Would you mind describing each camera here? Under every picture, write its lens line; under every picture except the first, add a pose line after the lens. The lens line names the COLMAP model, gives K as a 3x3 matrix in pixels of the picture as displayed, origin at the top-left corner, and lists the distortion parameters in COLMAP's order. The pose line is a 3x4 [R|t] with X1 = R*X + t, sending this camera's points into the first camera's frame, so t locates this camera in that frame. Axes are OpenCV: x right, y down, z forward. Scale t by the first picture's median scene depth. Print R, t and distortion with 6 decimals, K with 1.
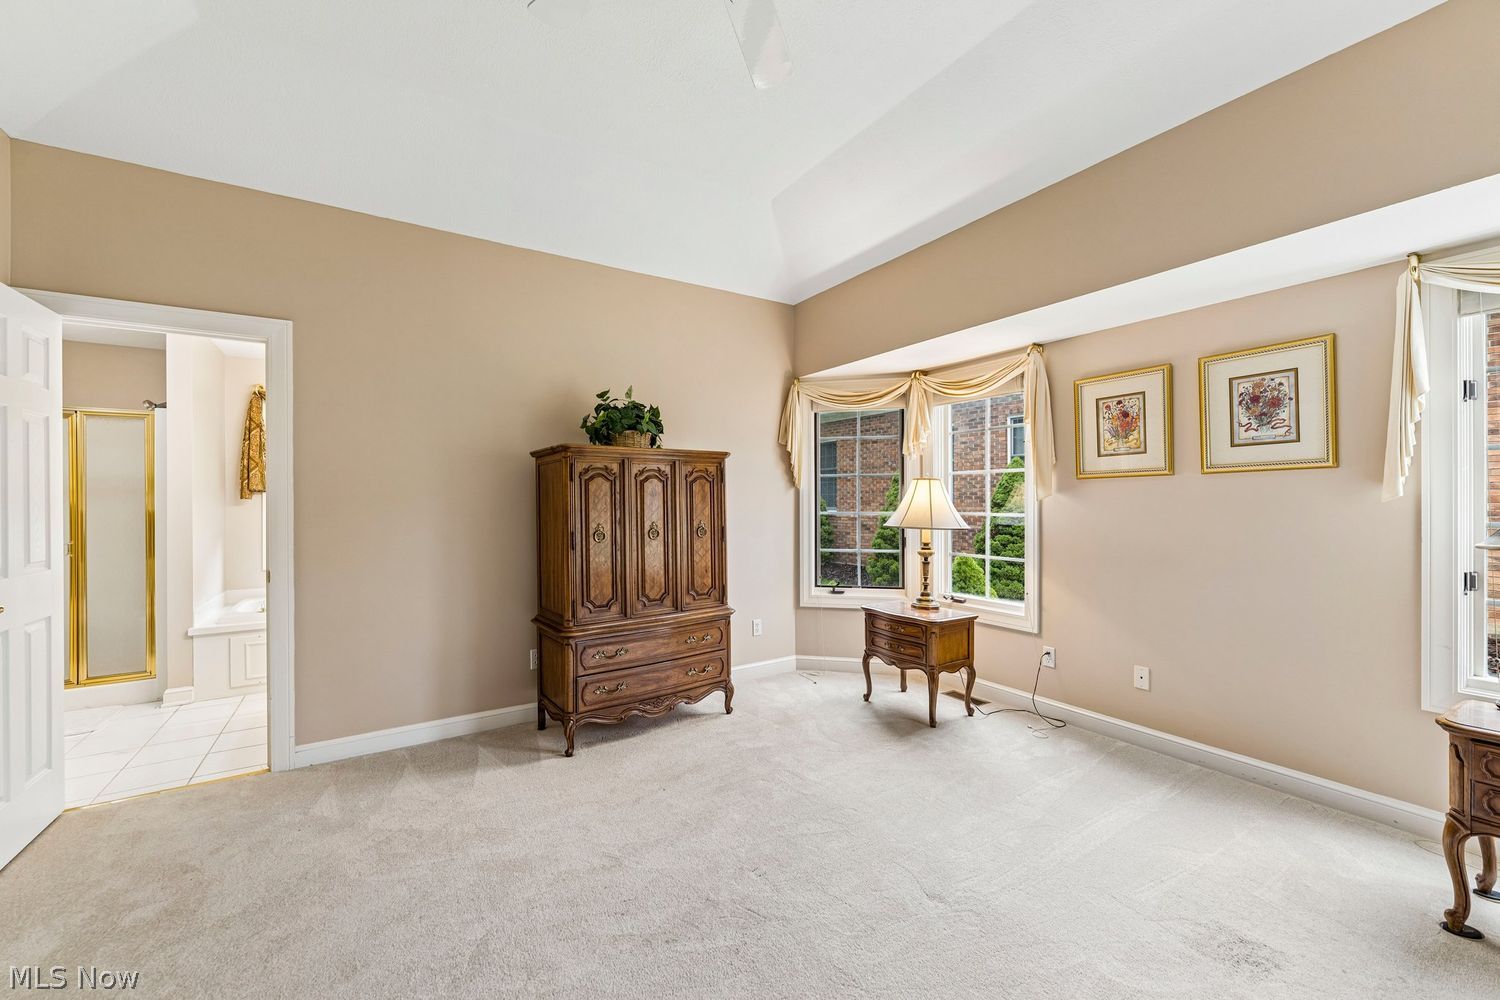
lens RADIAL K [[598.1, 0, 752.8], [0, 598.1, 505.6], [0, 0, 1]] dist [-0.002106, -0.000723]
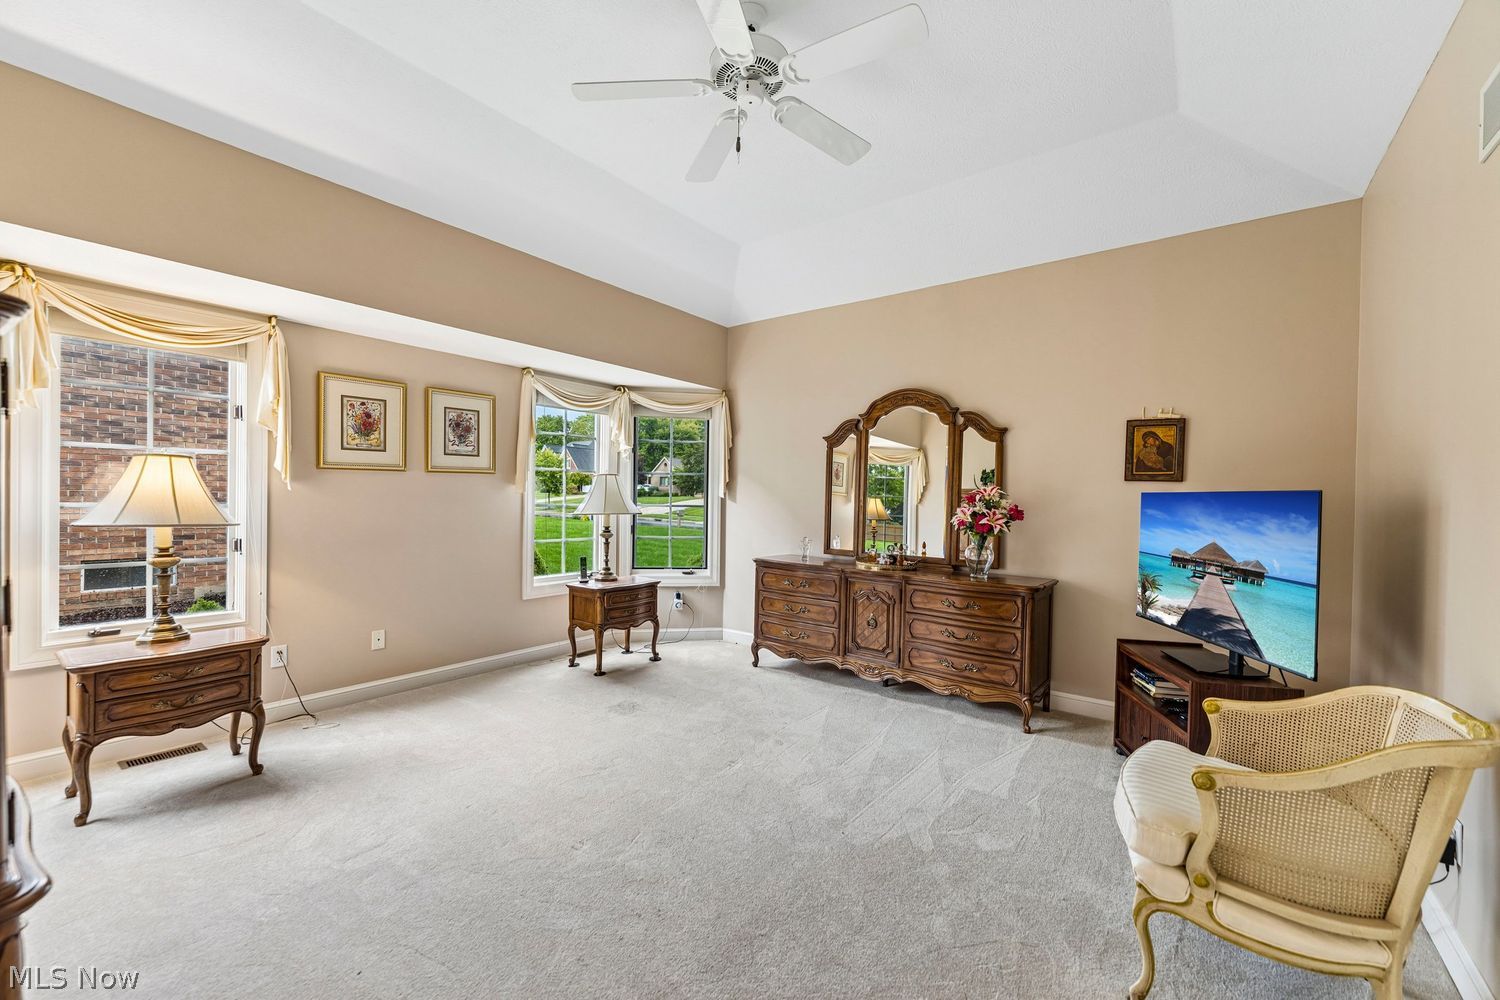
lens RADIAL K [[641.0, 0, 750.0], [0, 641.0, 500.0], [0, 0, 1]] dist [-0.000597, -0.000191]
pose [[-0.361117, -0.018614, 0.932335, -0.804489], [-0.018061, 0.999753, 0.012965, -0.020537], [-0.932346, -0.012157, -0.361364, 0.776221]]
